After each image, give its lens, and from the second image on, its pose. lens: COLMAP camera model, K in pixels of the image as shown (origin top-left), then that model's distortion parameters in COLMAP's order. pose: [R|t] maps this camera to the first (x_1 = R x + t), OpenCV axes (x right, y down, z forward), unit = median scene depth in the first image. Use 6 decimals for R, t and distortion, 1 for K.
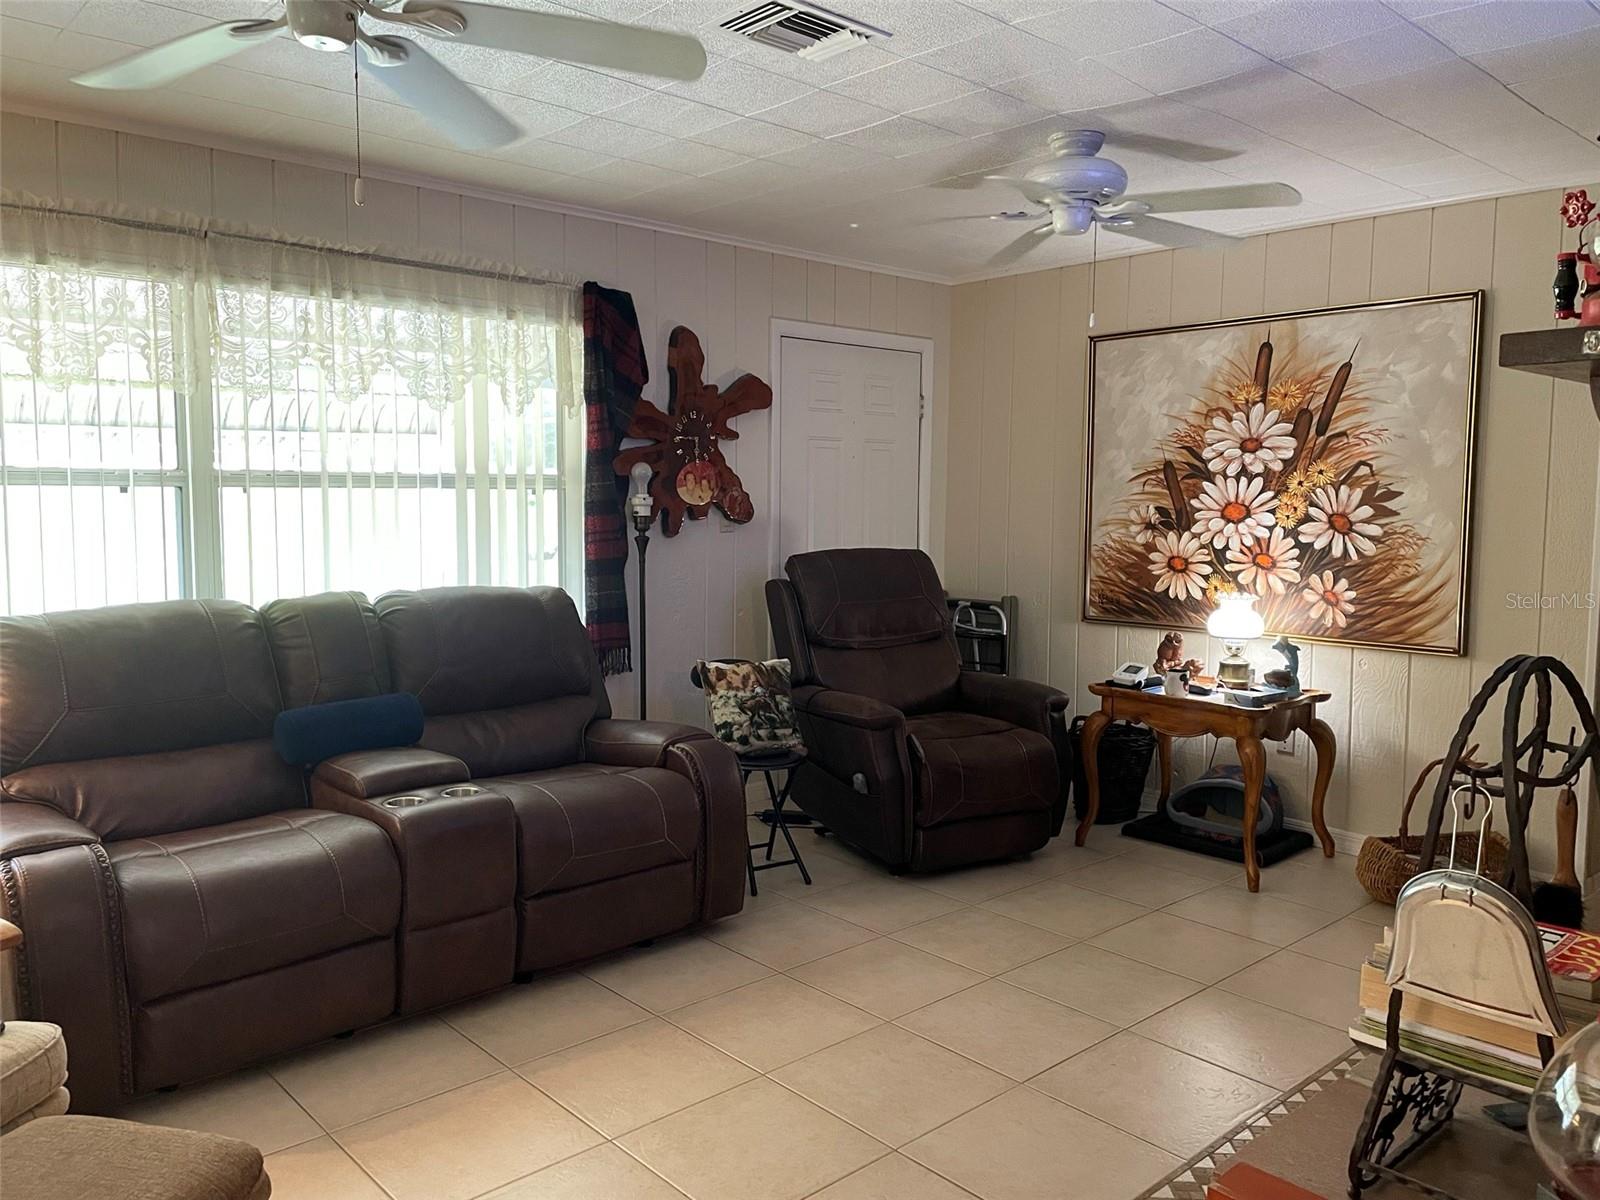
lens RADIAL K [[1194.6, 0, 804.1], [0, 1194.6, 600.2], [0, 0, 1]] dist [0.054093, -0.074288]
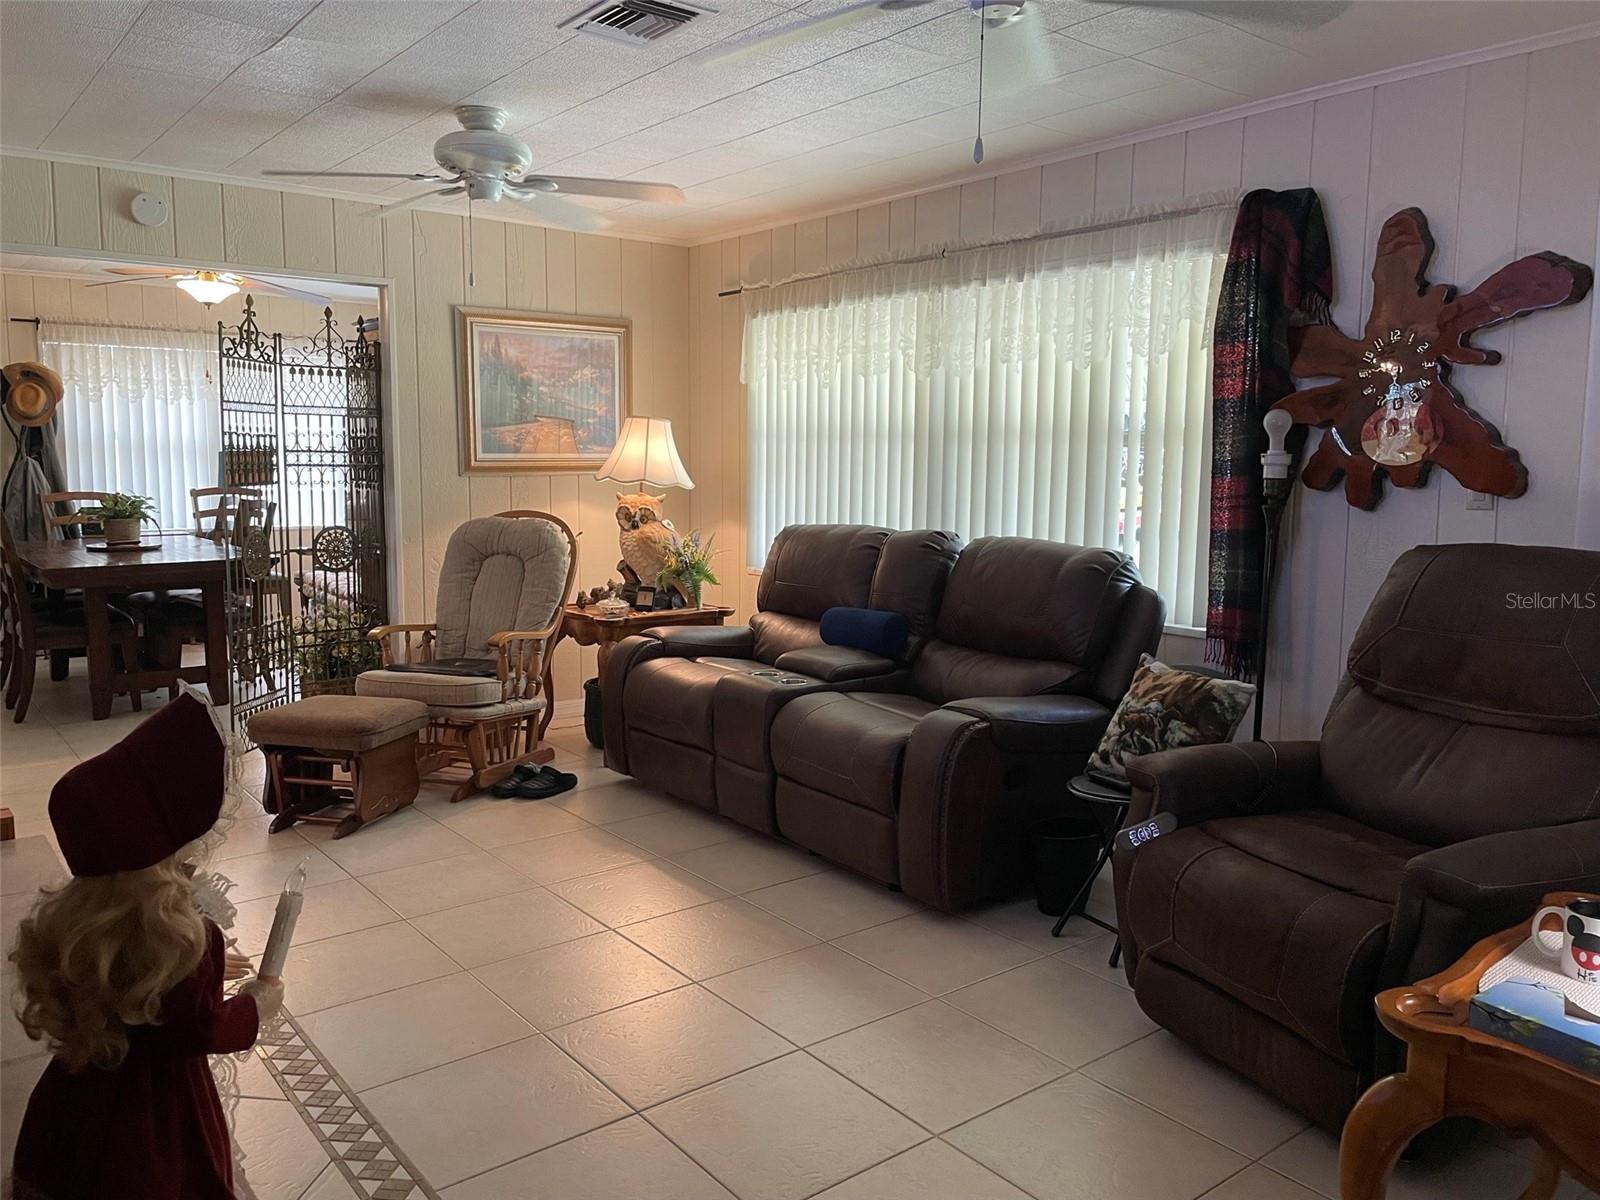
lens RADIAL K [[1194.6, 0, 802.6], [0, 1194.6, 610.8], [0, 0, 1]] dist [0.054093, -0.074288]
pose [[-0.075286, 0.123971, -0.989426, 0.726466], [-0.099052, 0.986404, 0.131129, -0.062732], [0.992230, 0.107877, -0.061982, 0.811690]]
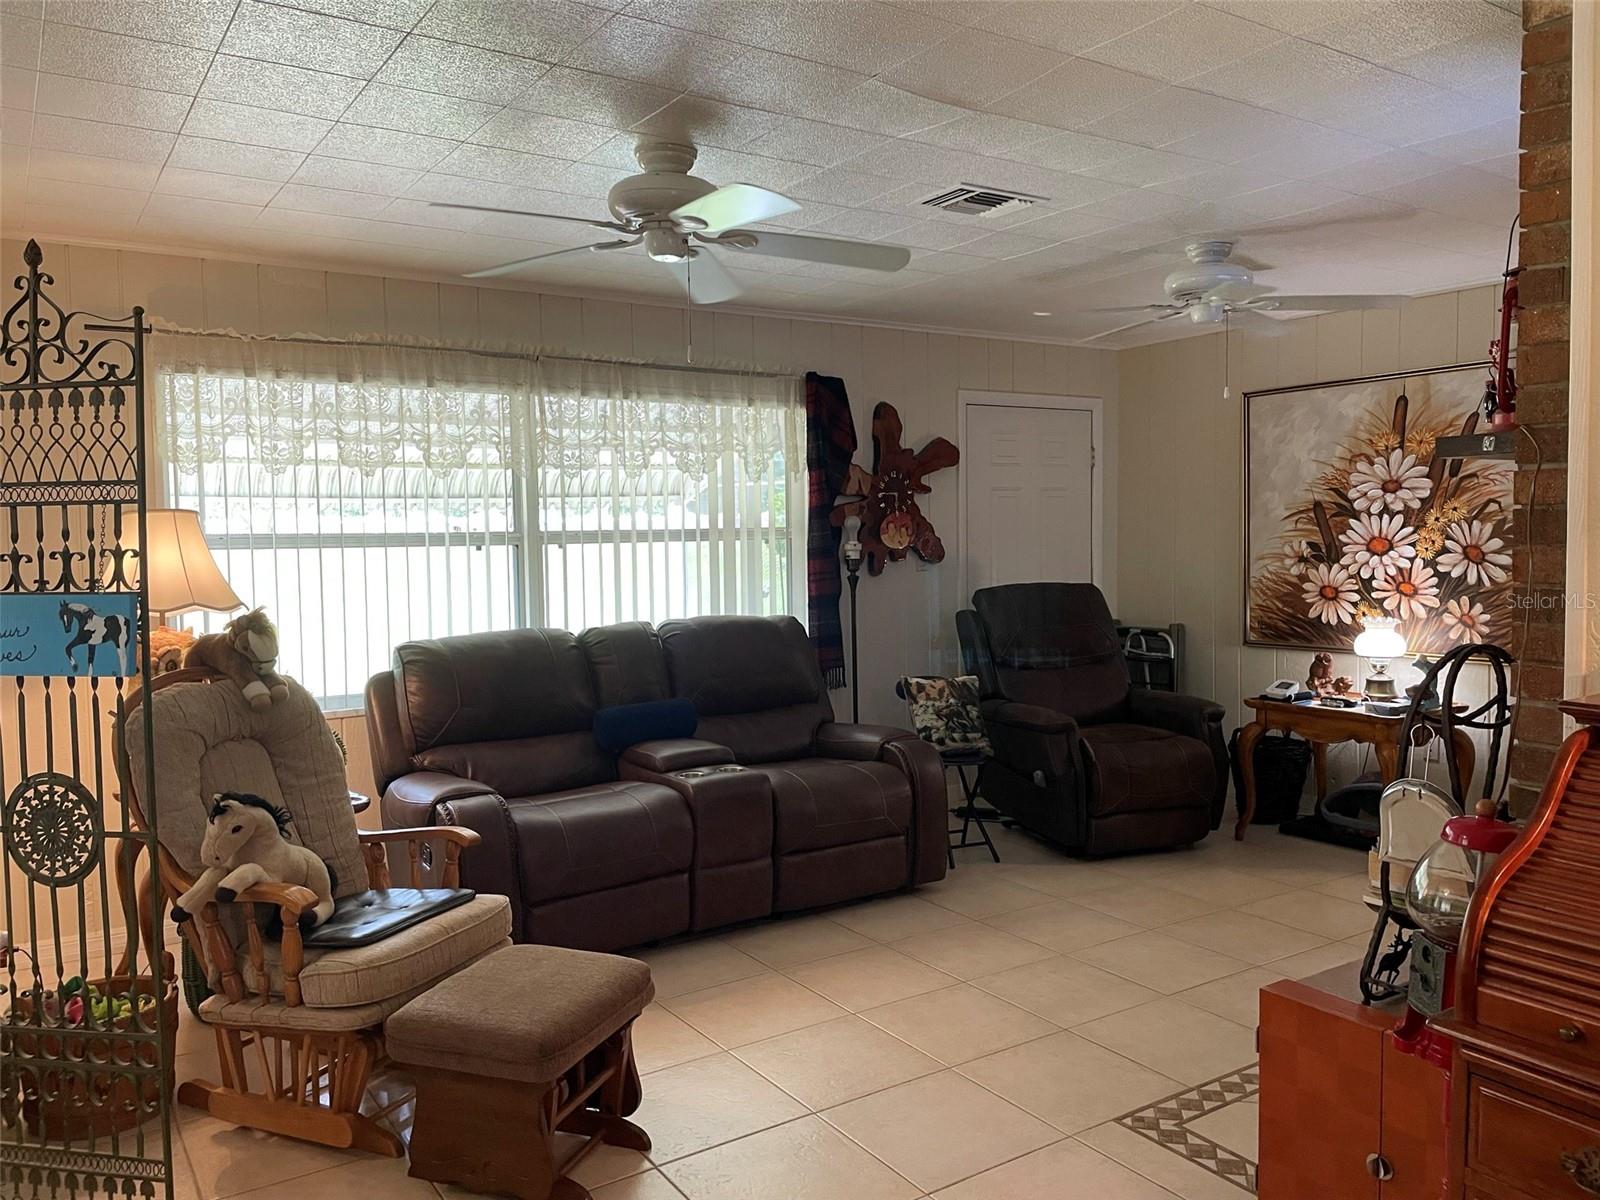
lens RADIAL K [[1194.6, 0, 791.1], [0, 1194.6, 577.4], [0, 0, 1]] dist [0.054093, -0.074288]
pose [[0.986429, -0.015920, -0.163415, 0.000419], [0.007562, 0.998637, -0.051642, 0.011640], [0.164015, 0.049706, 0.985205, -0.223957]]
